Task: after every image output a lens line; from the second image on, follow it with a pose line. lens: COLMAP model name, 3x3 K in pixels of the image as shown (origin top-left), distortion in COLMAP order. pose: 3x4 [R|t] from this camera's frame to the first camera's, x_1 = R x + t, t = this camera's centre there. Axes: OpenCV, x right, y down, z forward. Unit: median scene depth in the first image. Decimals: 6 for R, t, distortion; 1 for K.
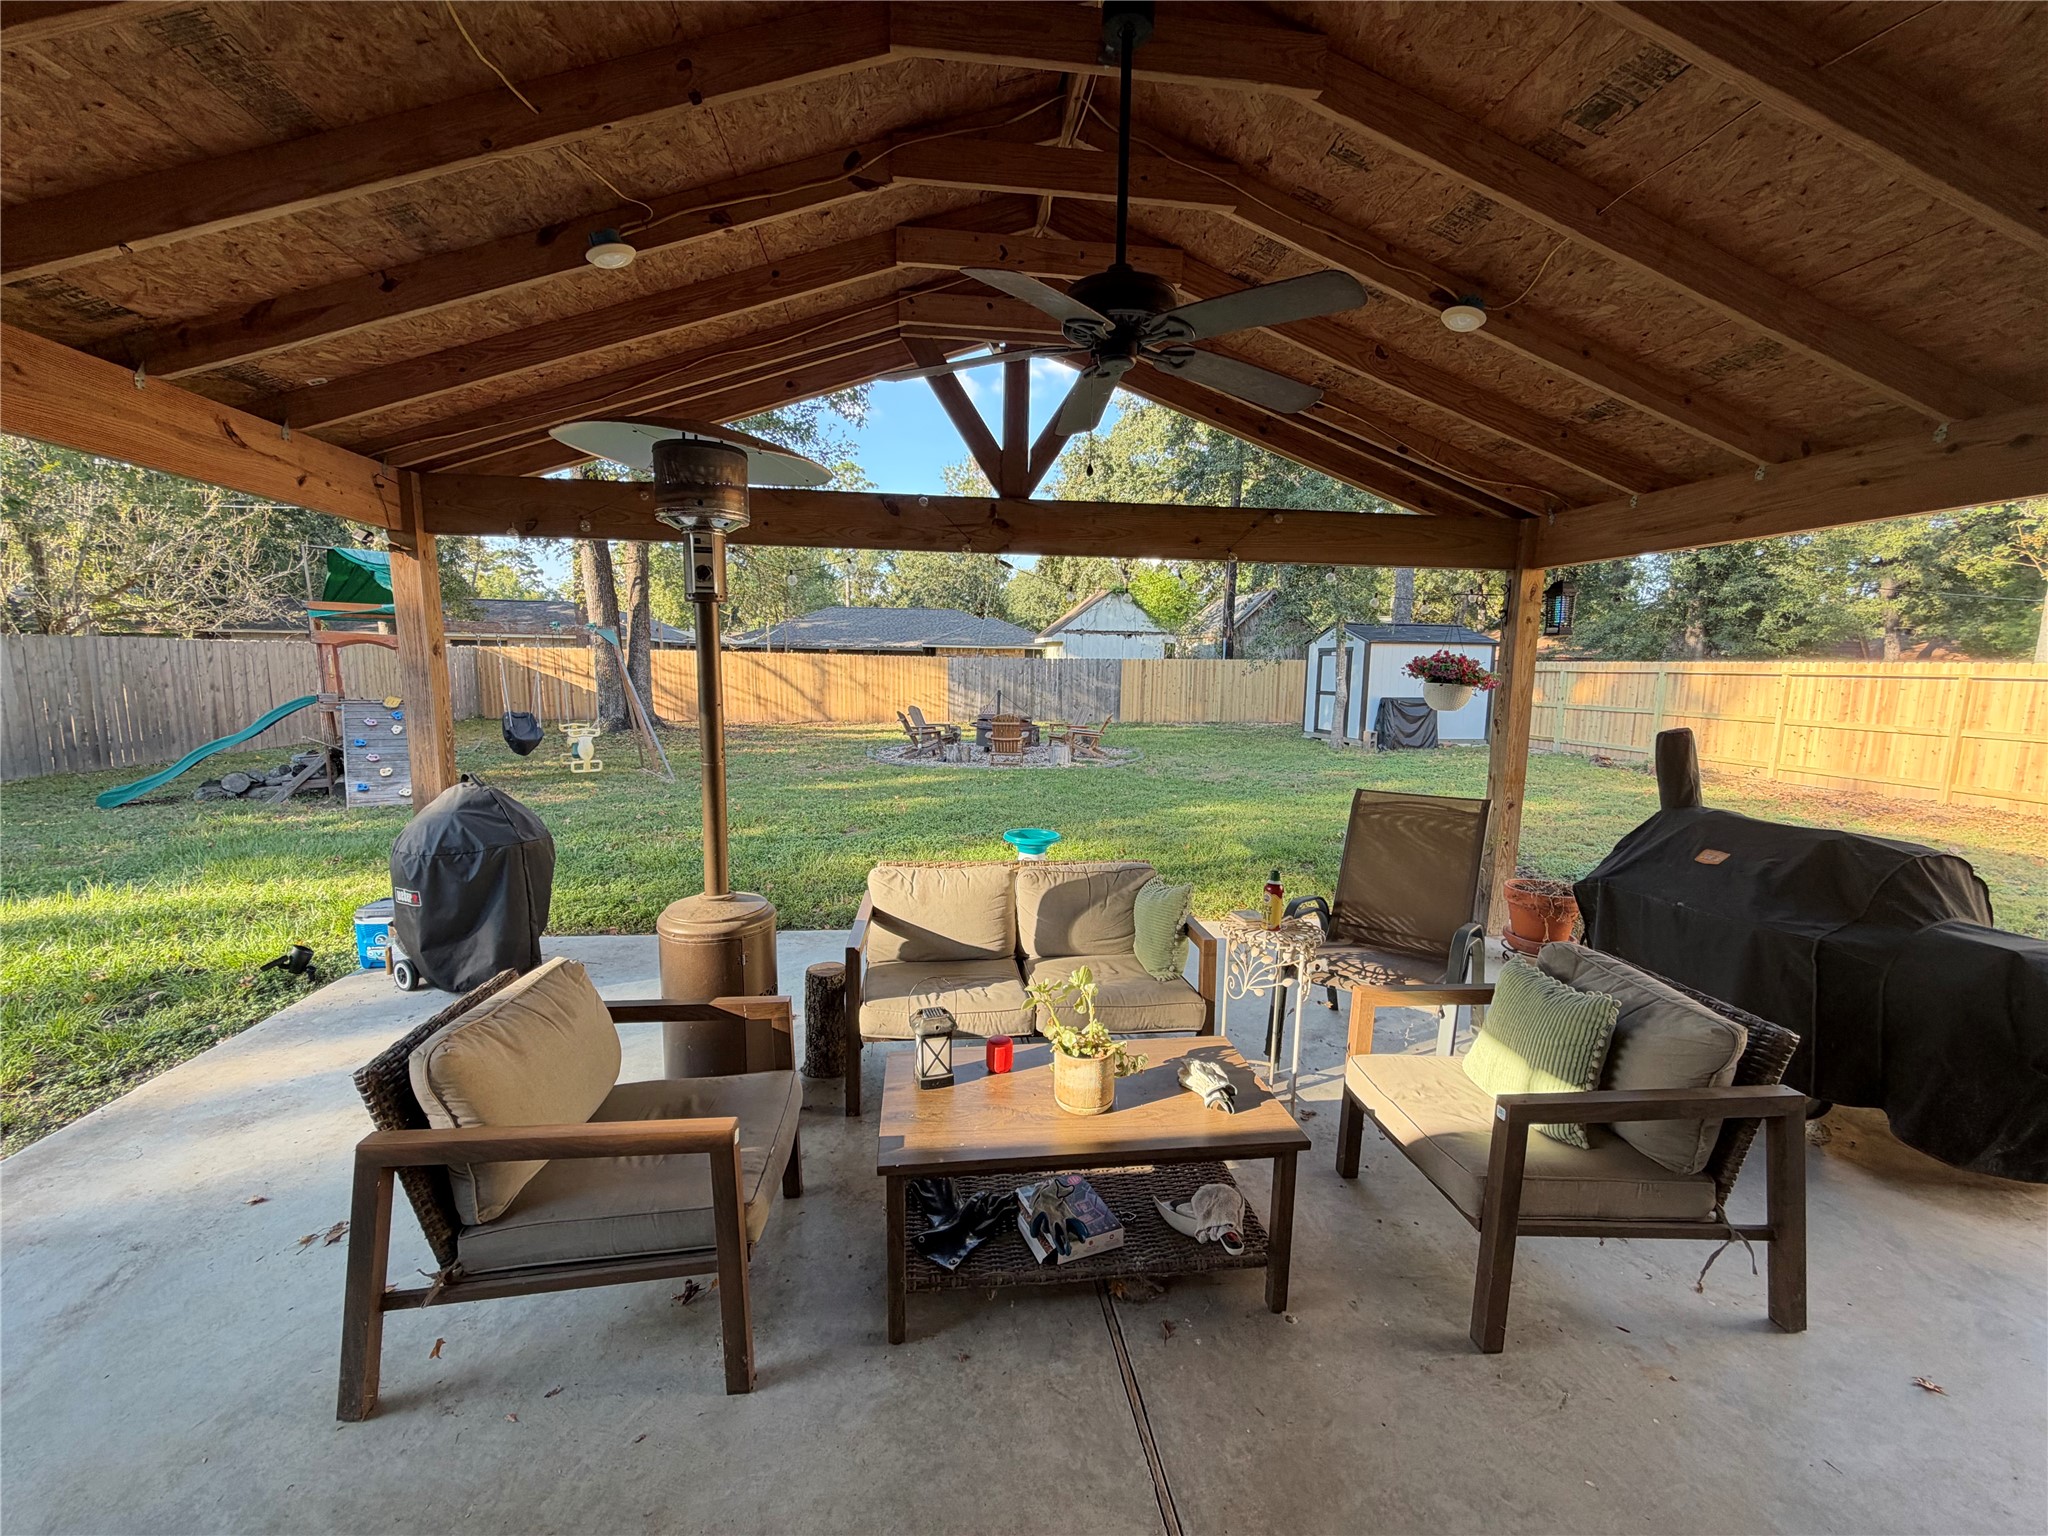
lens RADIAL K [[798.8, 0, 1024.0], [0, 798.8, 768.0], [0, 0, 1]] dist [-0.000934, 0.000001]
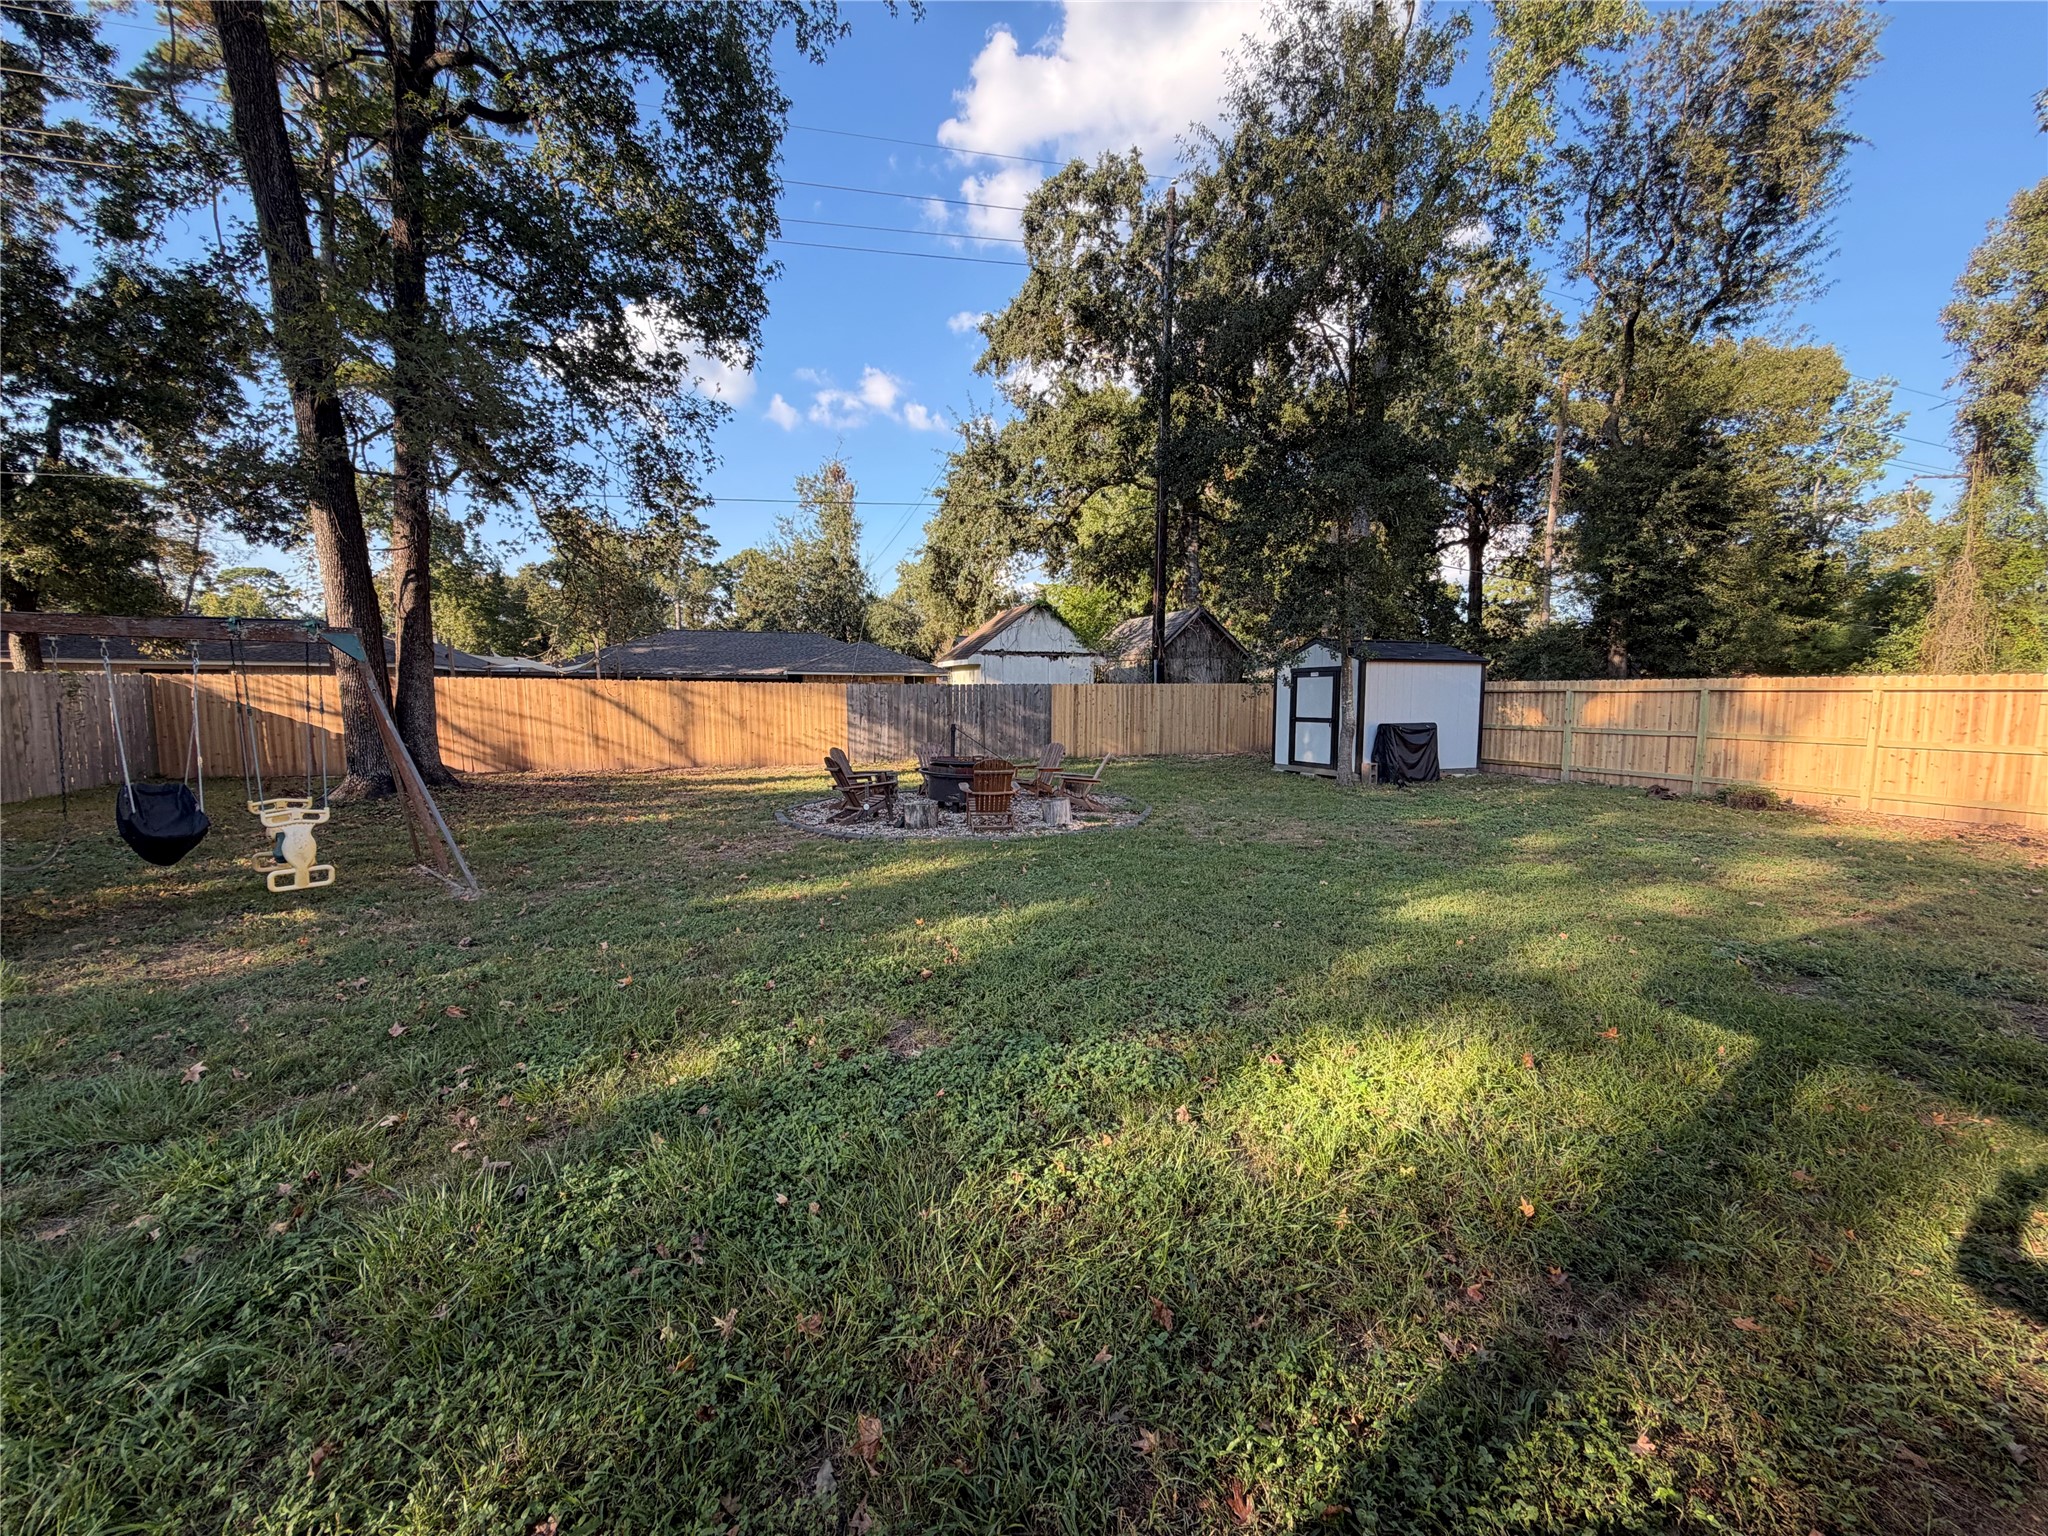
lens RADIAL K [[798.8, 0, 1024.0], [0, 798.8, 768.0], [0, 0, 1]] dist [-0.000934, 0.000001]
pose [[0.980856, -0.029703, 0.192456, -0.087473], [0.036525, 0.998820, -0.031996, -0.023077], [-0.191279, 0.038413, 0.980784, 0.195936]]
